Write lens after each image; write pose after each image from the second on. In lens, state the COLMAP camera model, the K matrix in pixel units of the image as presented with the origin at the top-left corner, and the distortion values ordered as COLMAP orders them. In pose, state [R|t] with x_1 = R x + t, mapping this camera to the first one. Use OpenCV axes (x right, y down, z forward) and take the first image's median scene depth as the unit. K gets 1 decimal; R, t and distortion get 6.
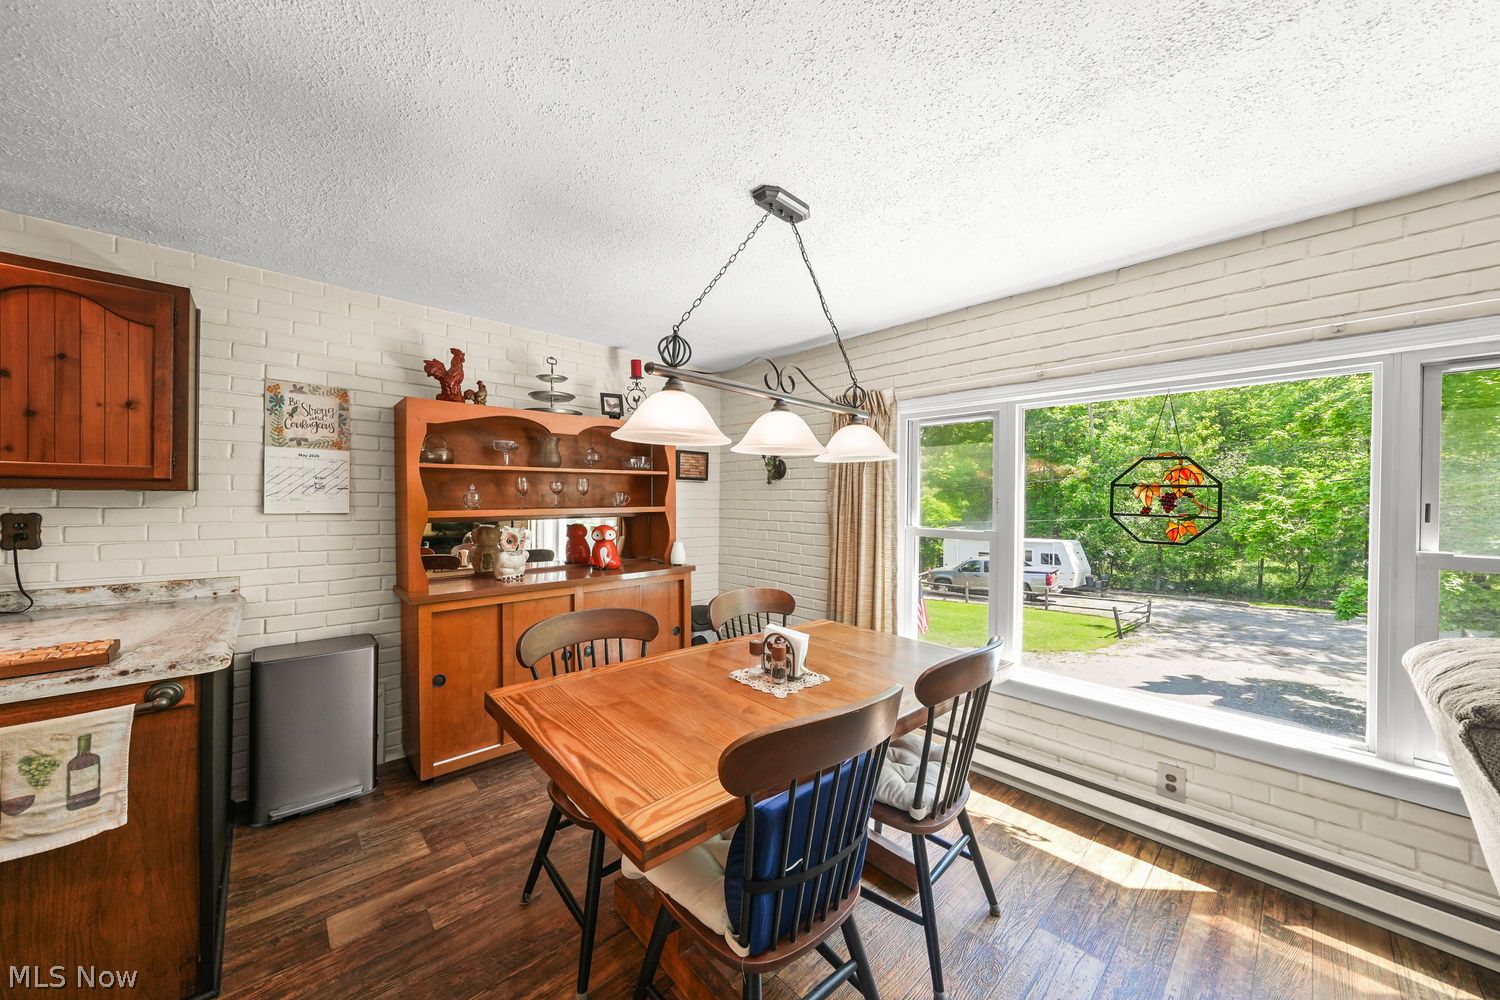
lens RADIAL K [[513.9, 0, 753.4], [0, 513.9, 503.2], [0, 0, 1]] dist [-0.005129, 0.000367]
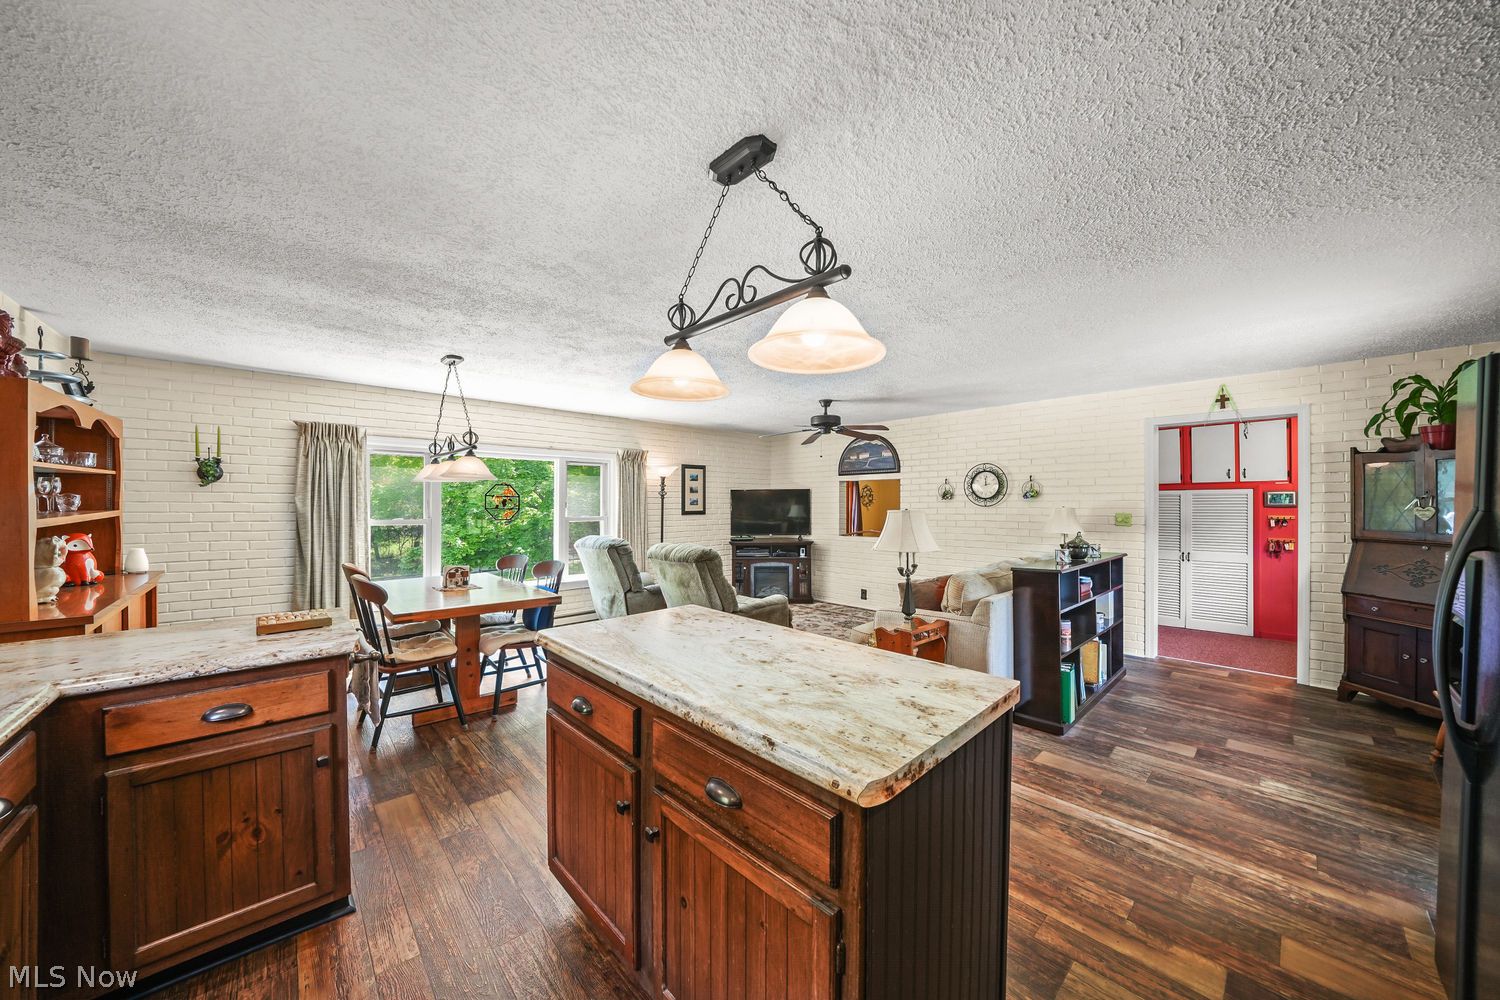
lens RADIAL K [[513.9, 0, 753.1], [0, 513.9, 504.8], [0, 0, 1]] dist [-0.005129, 0.000367]
pose [[-0.007394, -0.013152, 0.999886, -1.669004], [0.001009, 0.999913, 0.013160, -0.021177], [-0.999972, 0.001106, -0.007380, -0.156273]]
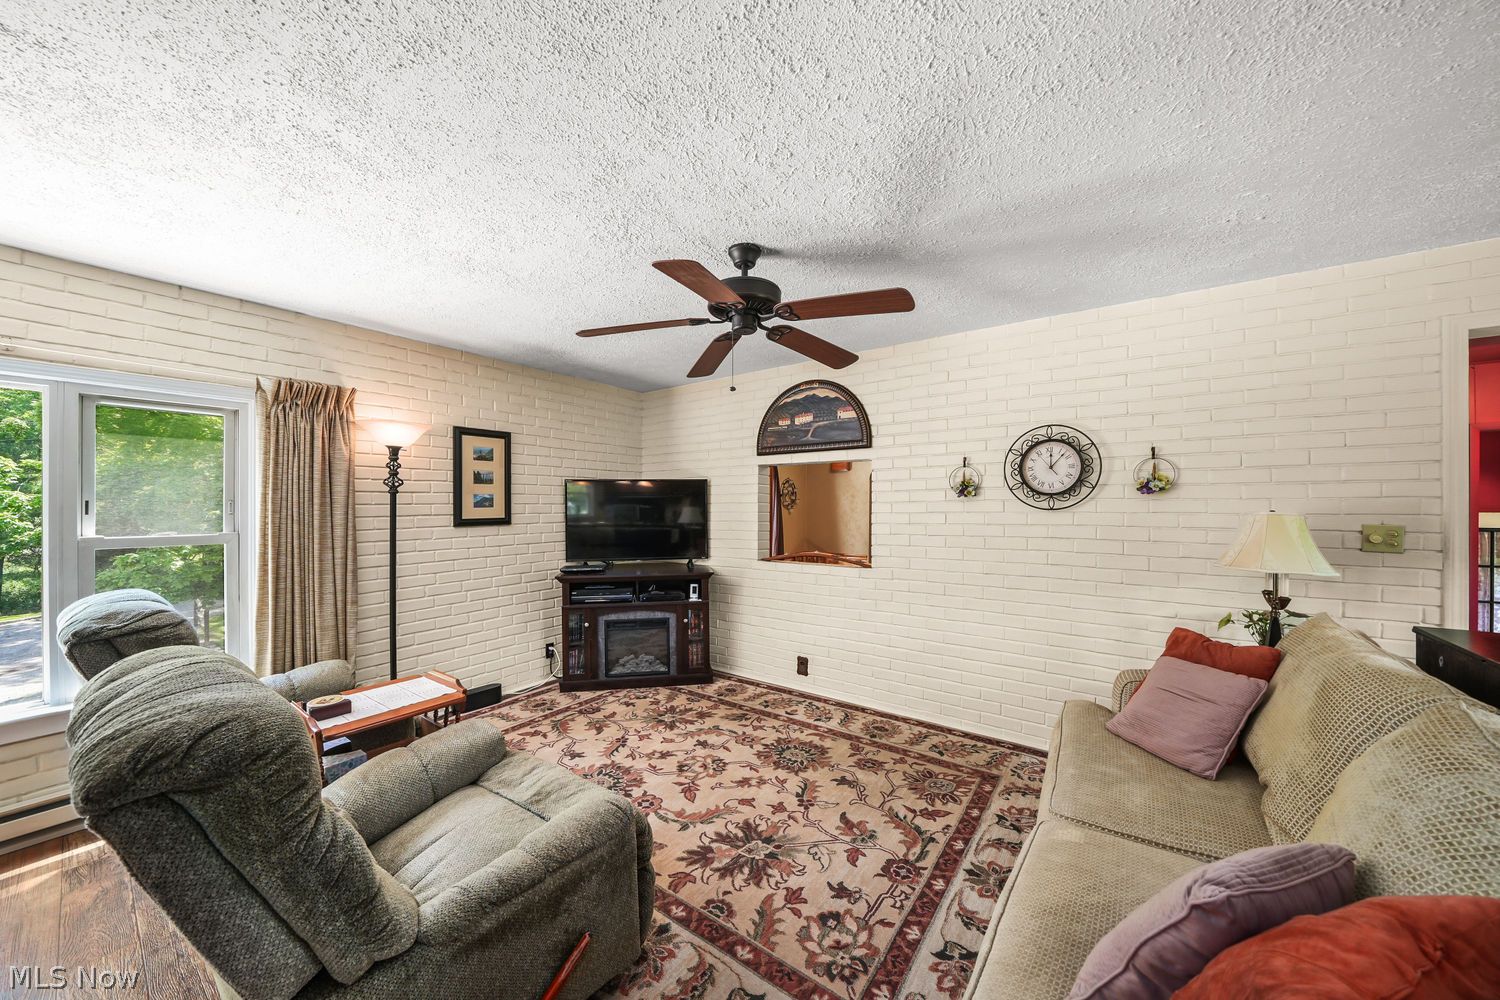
lens RADIAL K [[513.9, 0, 732.1], [0, 513.9, 508.9], [0, 0, 1]] dist [-0.005129, 0.000367]
pose [[-0.163006, -0.017692, 0.986466, -0.198684], [-0.001101, 0.999842, 0.017750, -0.001614], [-0.986624, 0.001807, -0.163000, -0.333817]]
